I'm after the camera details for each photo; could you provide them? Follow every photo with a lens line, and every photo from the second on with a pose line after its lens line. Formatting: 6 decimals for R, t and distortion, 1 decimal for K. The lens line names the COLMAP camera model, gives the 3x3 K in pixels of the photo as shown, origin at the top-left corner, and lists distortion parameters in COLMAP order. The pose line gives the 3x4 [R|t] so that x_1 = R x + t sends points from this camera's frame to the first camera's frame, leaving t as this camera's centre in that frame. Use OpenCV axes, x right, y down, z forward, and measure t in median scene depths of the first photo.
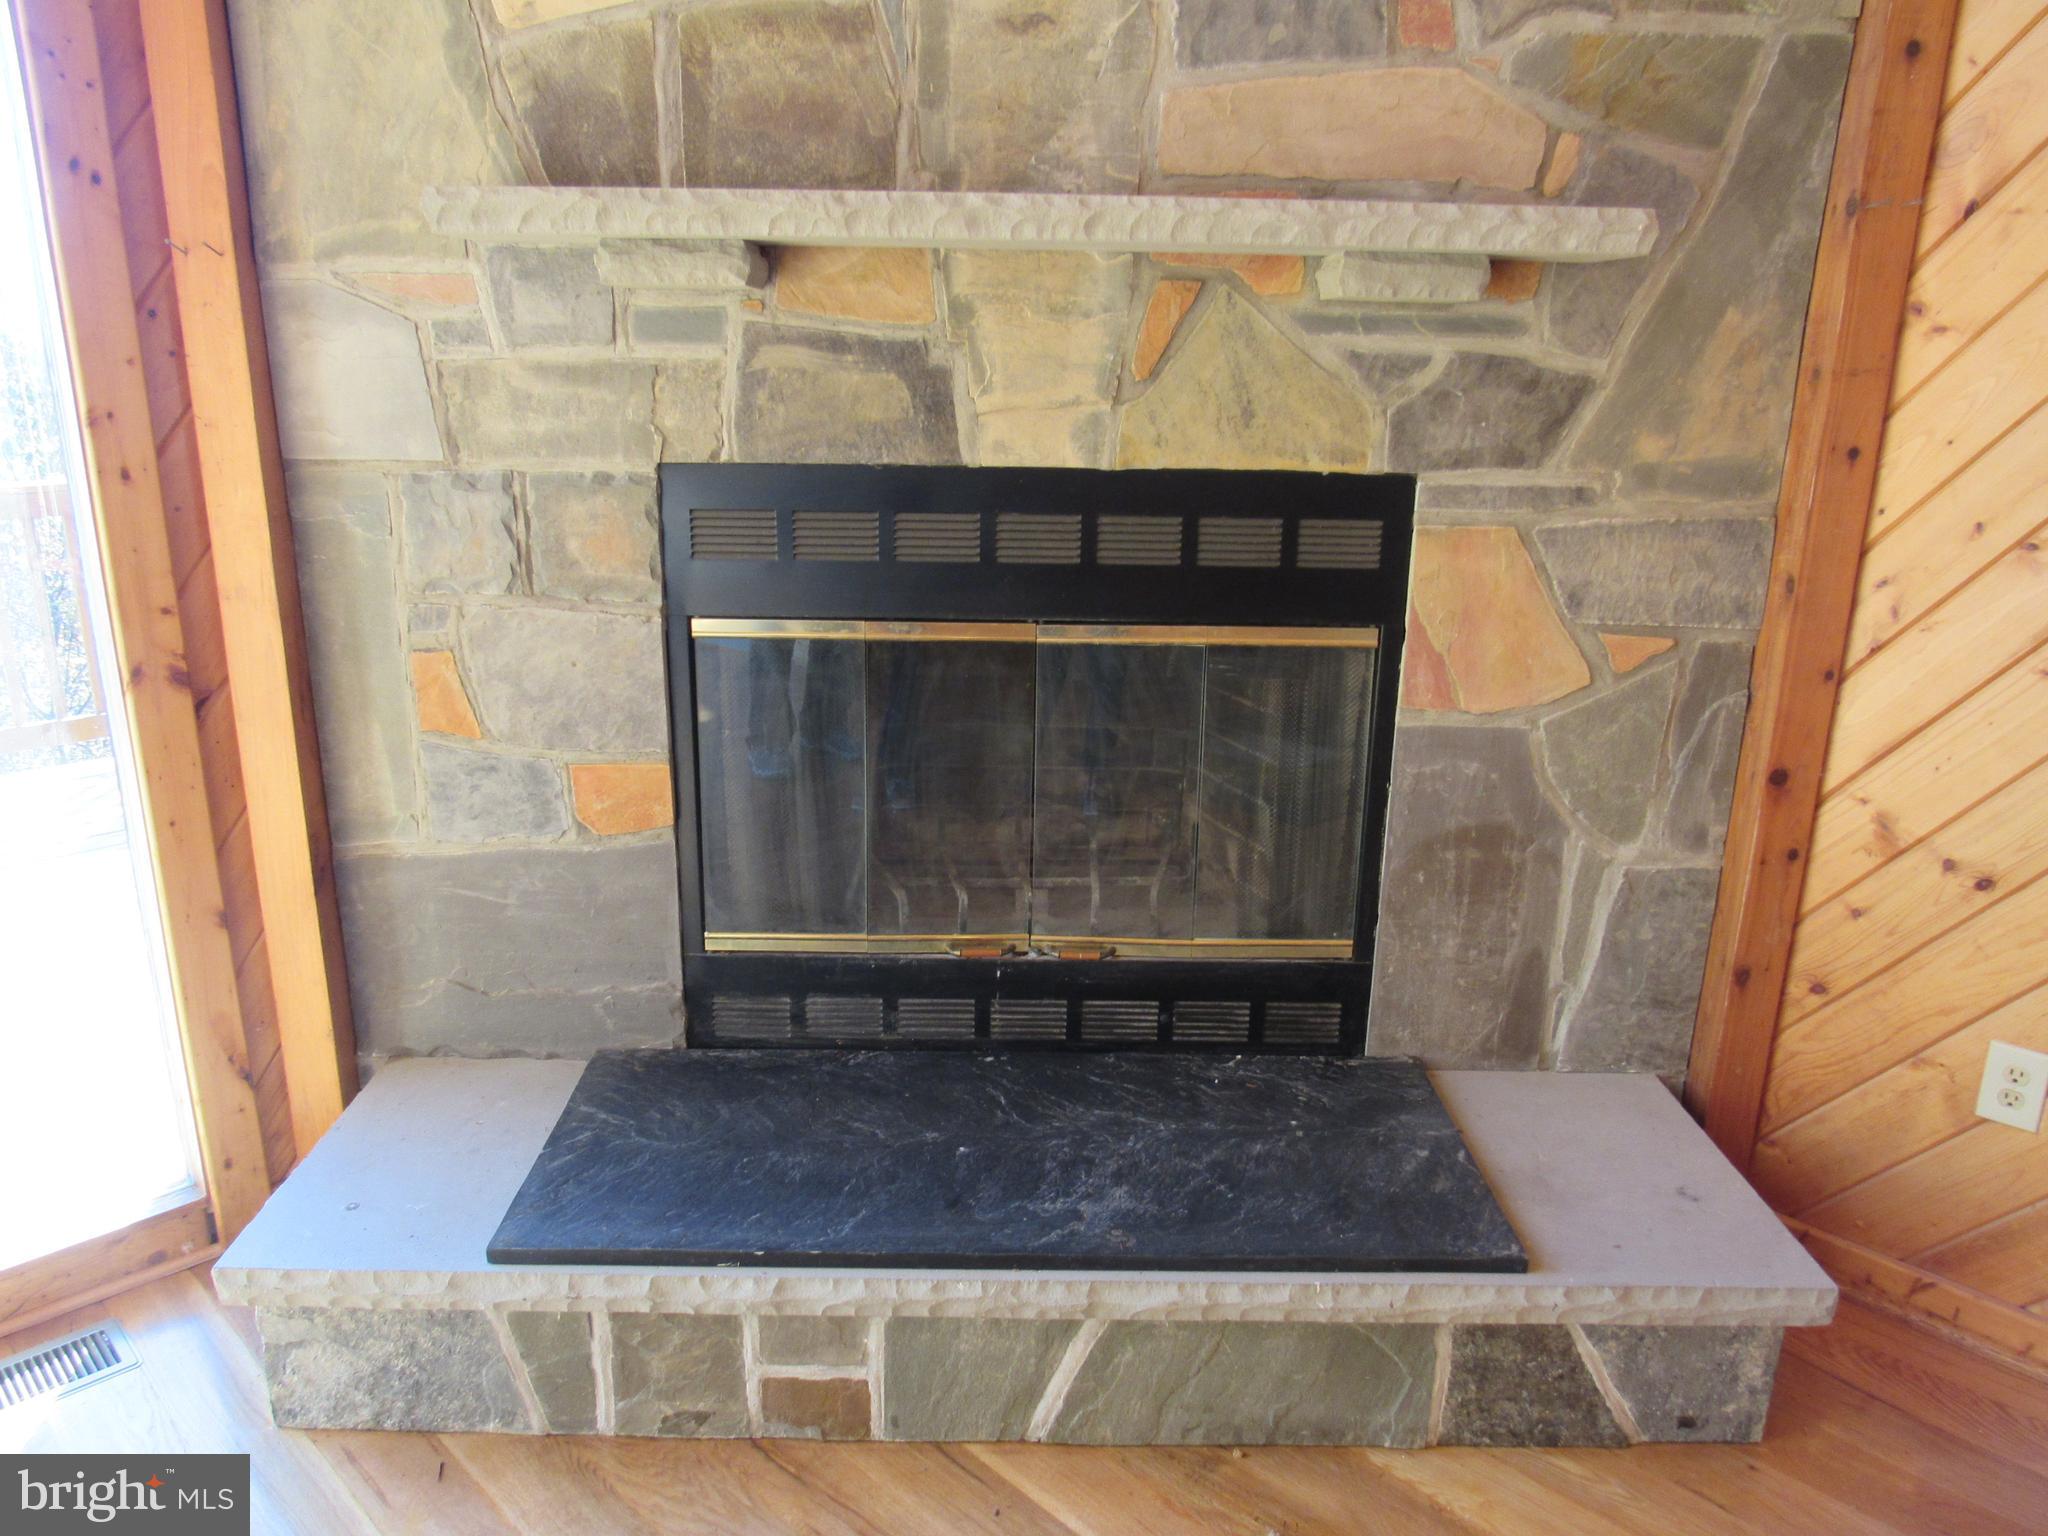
lens RADIAL K [[1462.9, 0, 1024.7], [0, 1462.9, 773.6], [0, 0, 1]] dist [-0.046565, 0.035039]
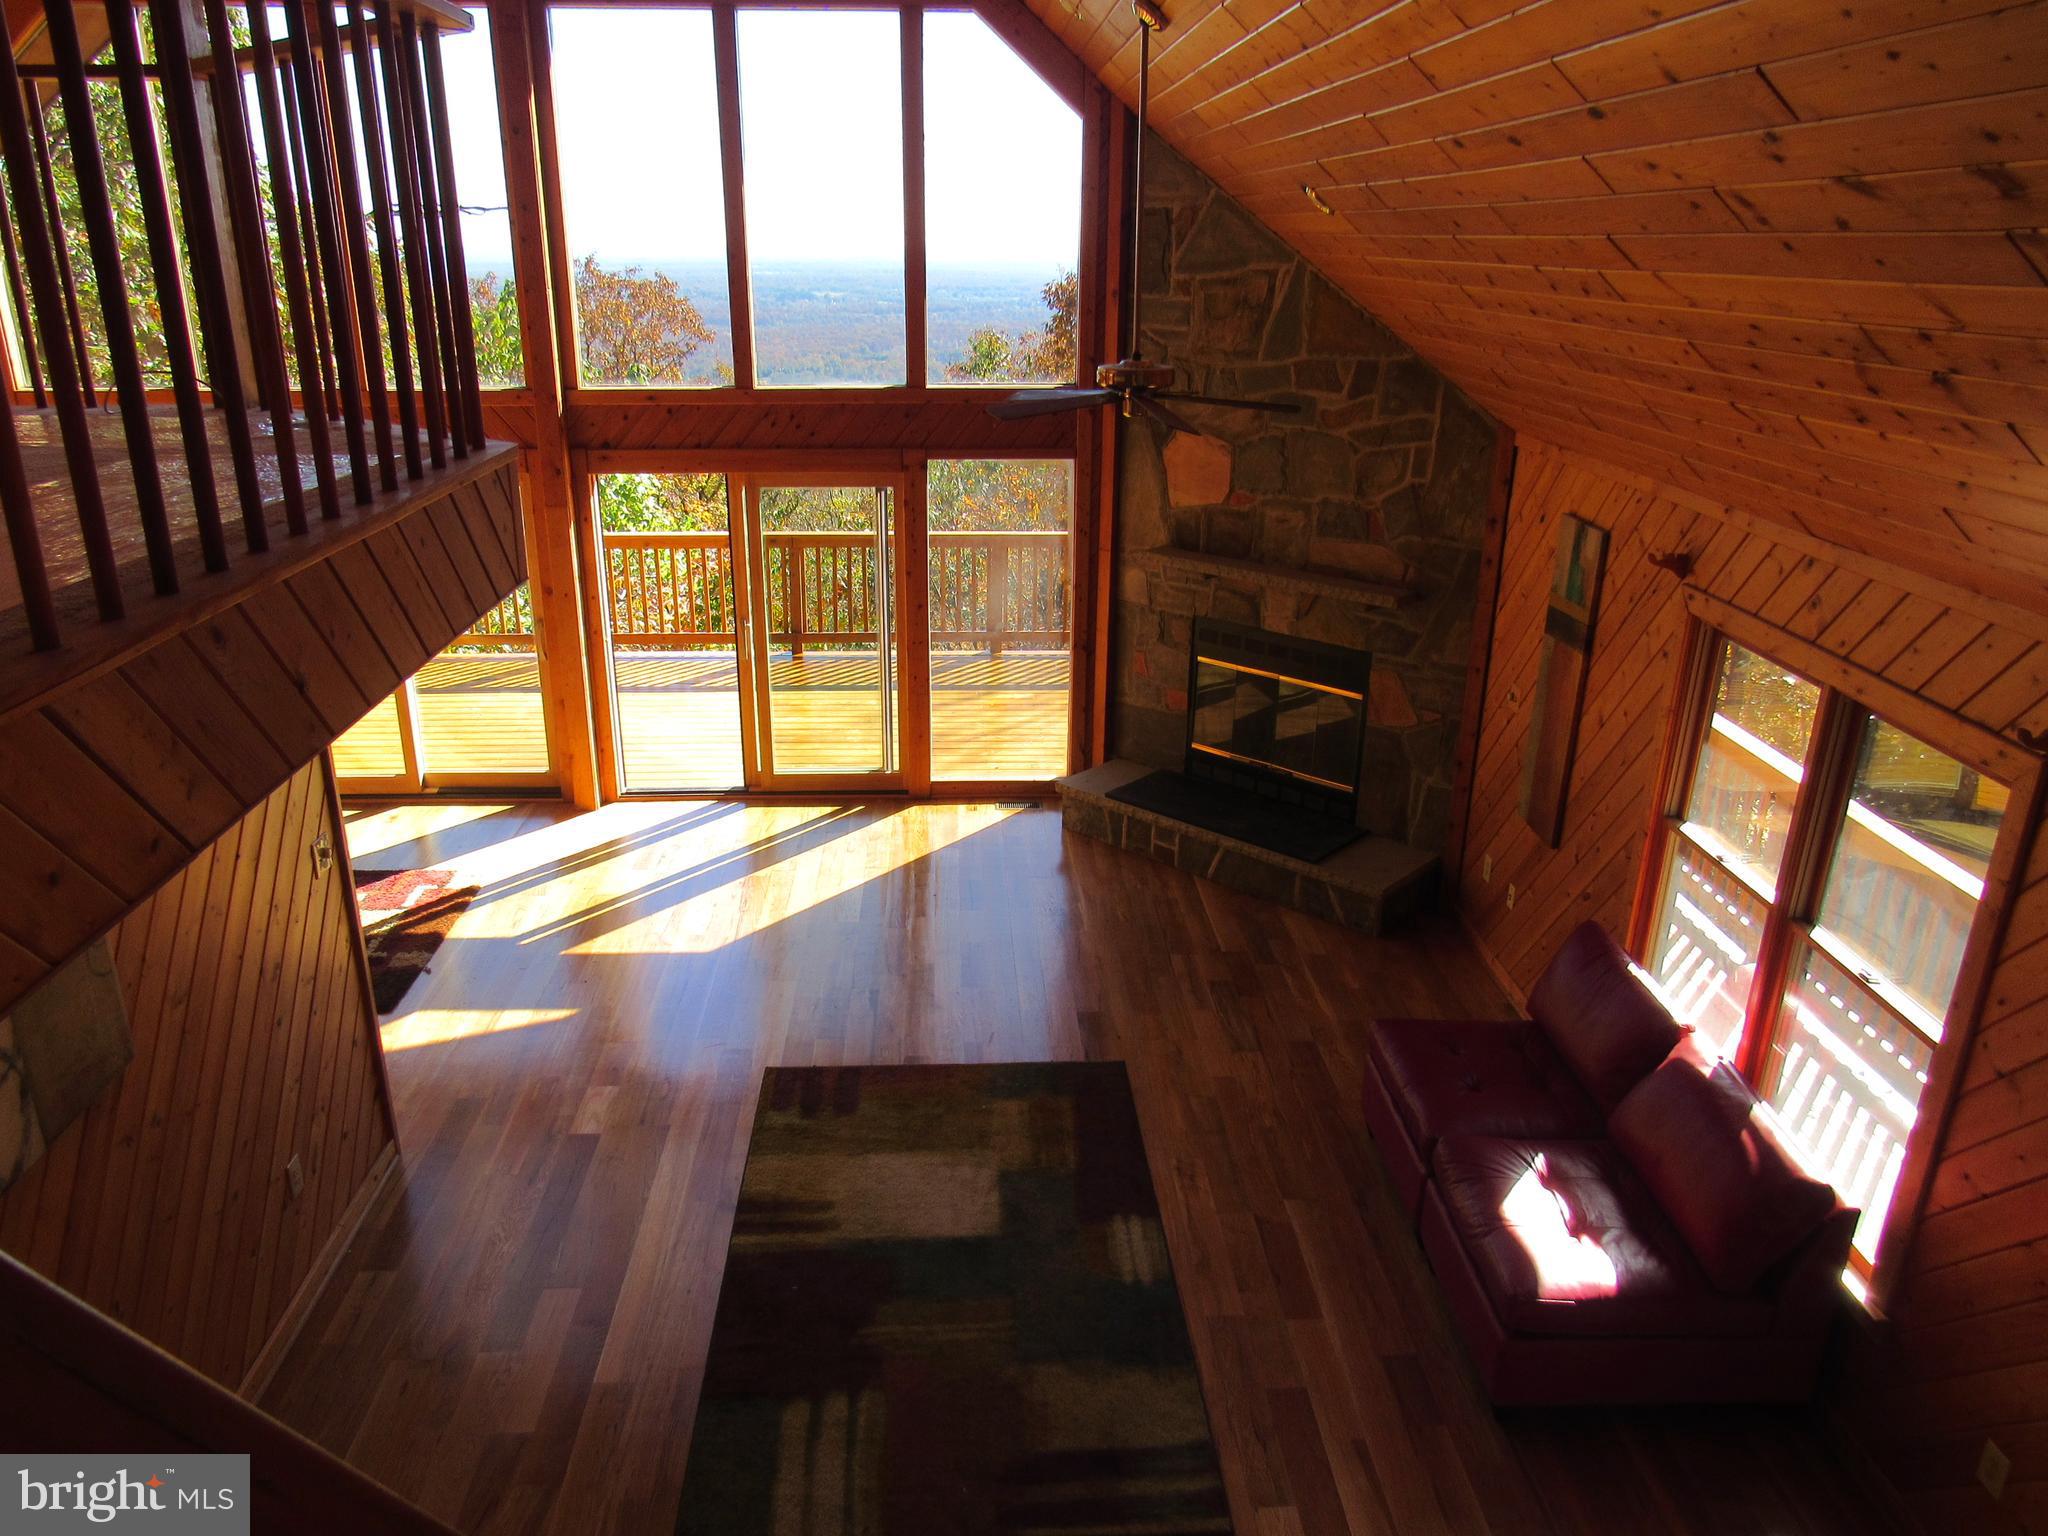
lens RADIAL K [[1462.1, 0, 1024.0], [0, 1462.1, 768.0], [0, 0, 1]] dist [-0.047599, -0.001095]
pose [[0.736314, 0.226027, -0.637772, 1.979141], [-0.194083, 0.973502, 0.120940, -0.202329], [0.648208, 0.034731, 0.760671, -2.213320]]
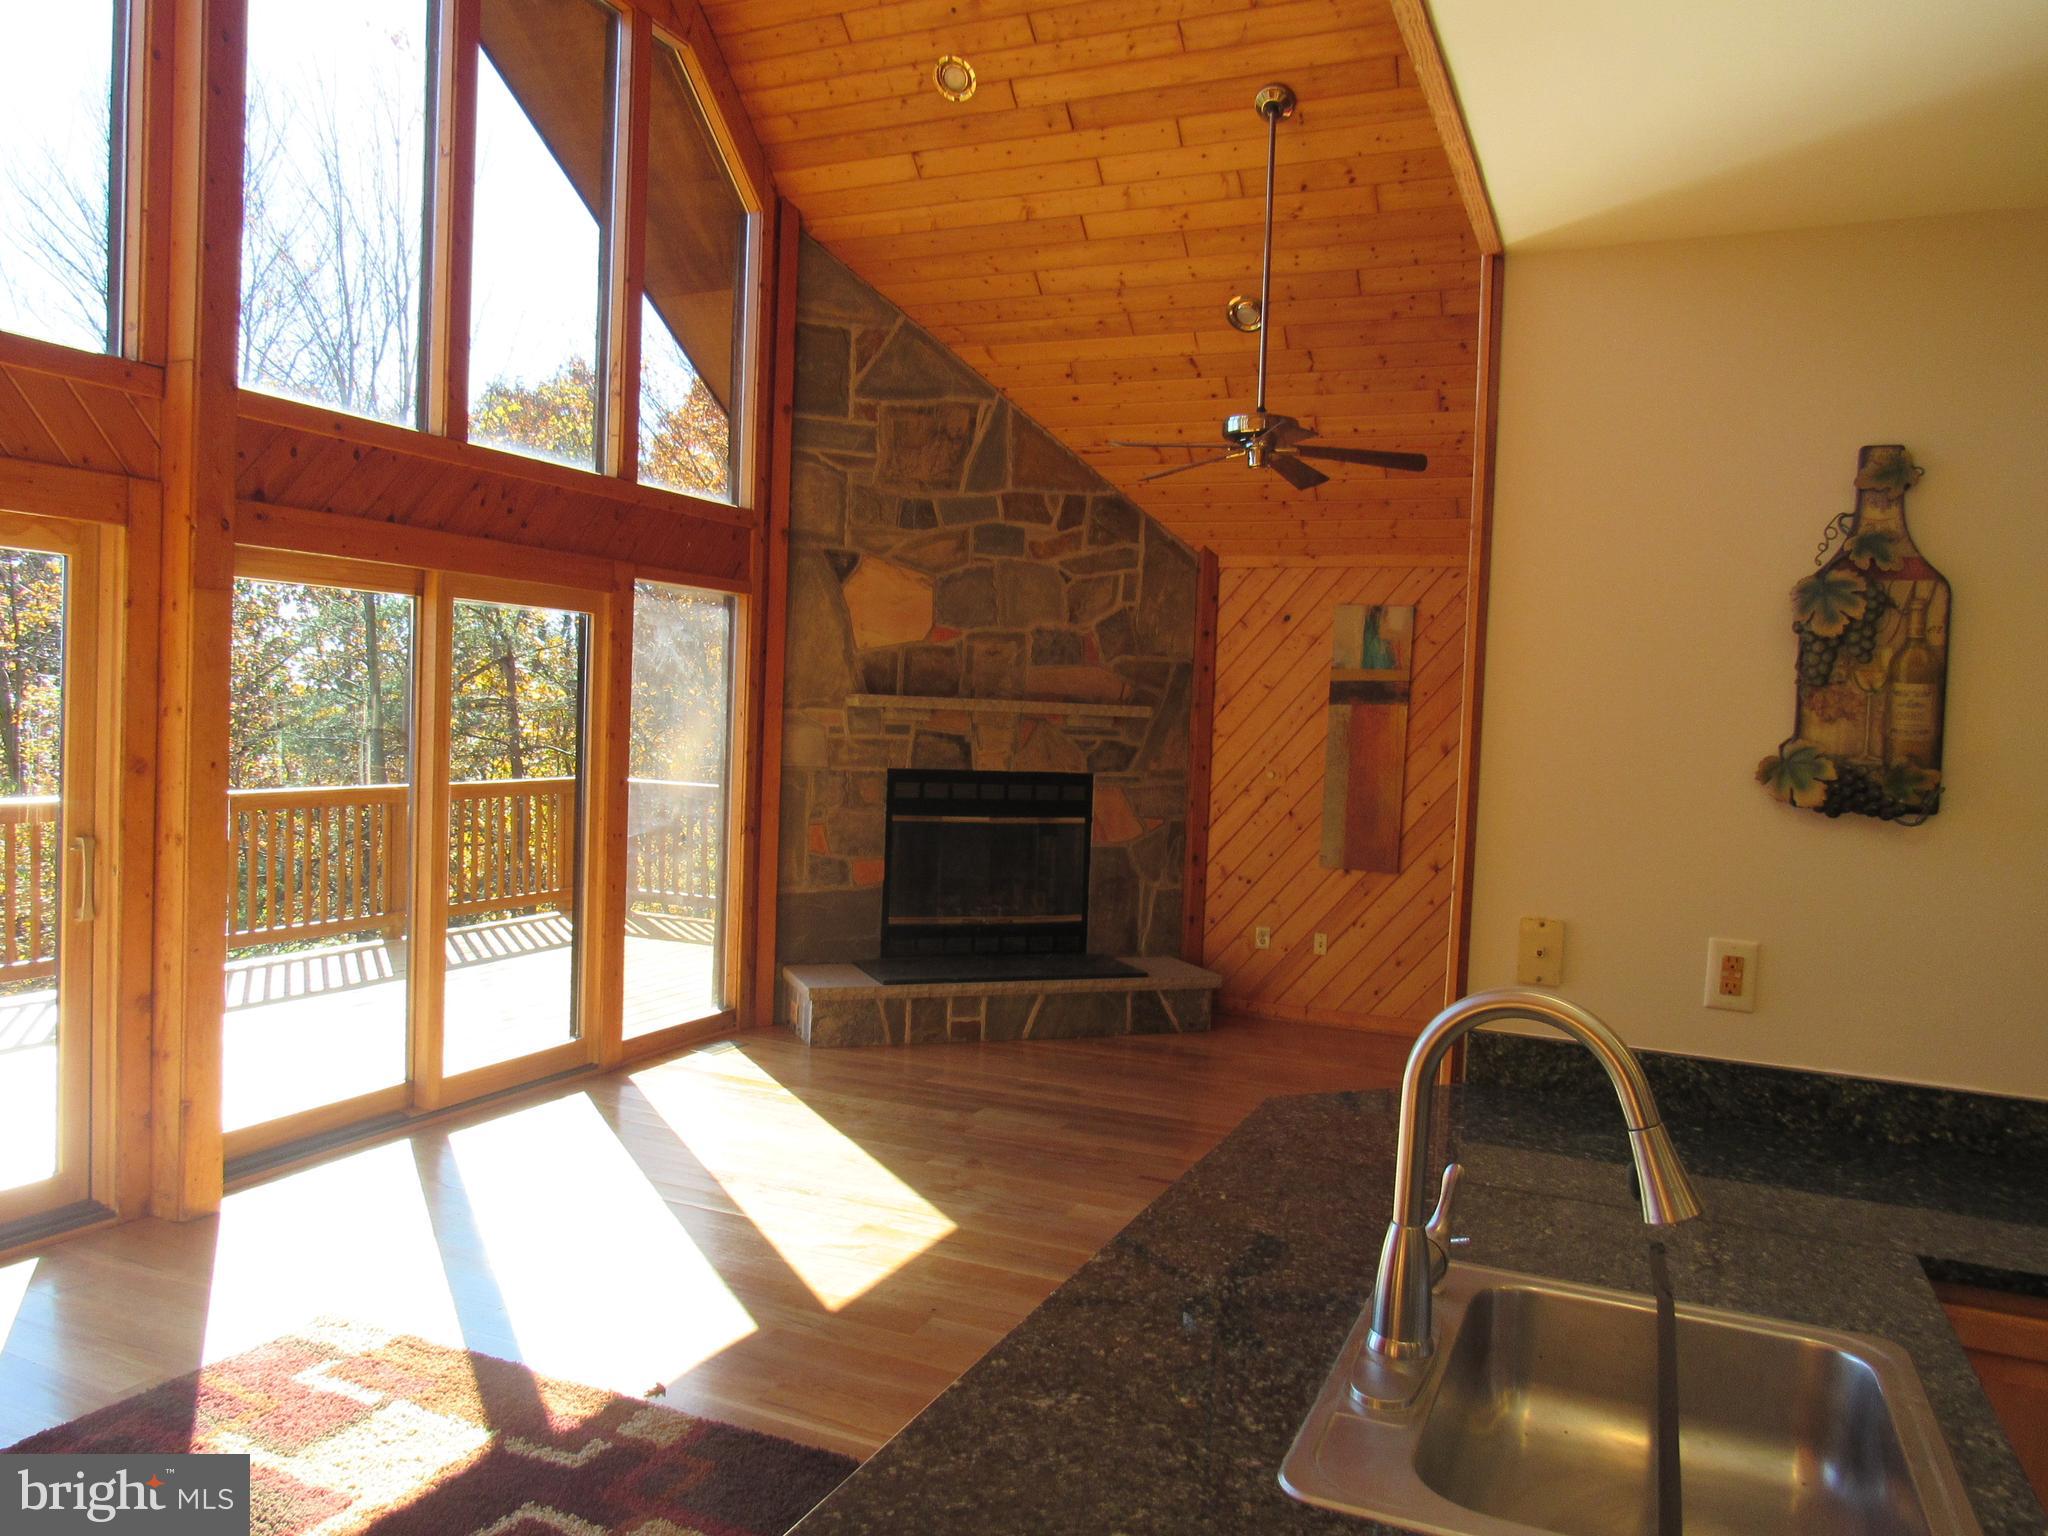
lens RADIAL K [[1462.1, 0, 1024.0], [0, 1462.1, 768.0], [0, 0, 1]] dist [-0.047599, -0.001095]
pose [[0.934262, 0.008468, 0.356487, -1.187464], [0.078858, 0.970059, -0.229711, 0.600497], [-0.347759, 0.242722, 0.905621, -2.221286]]
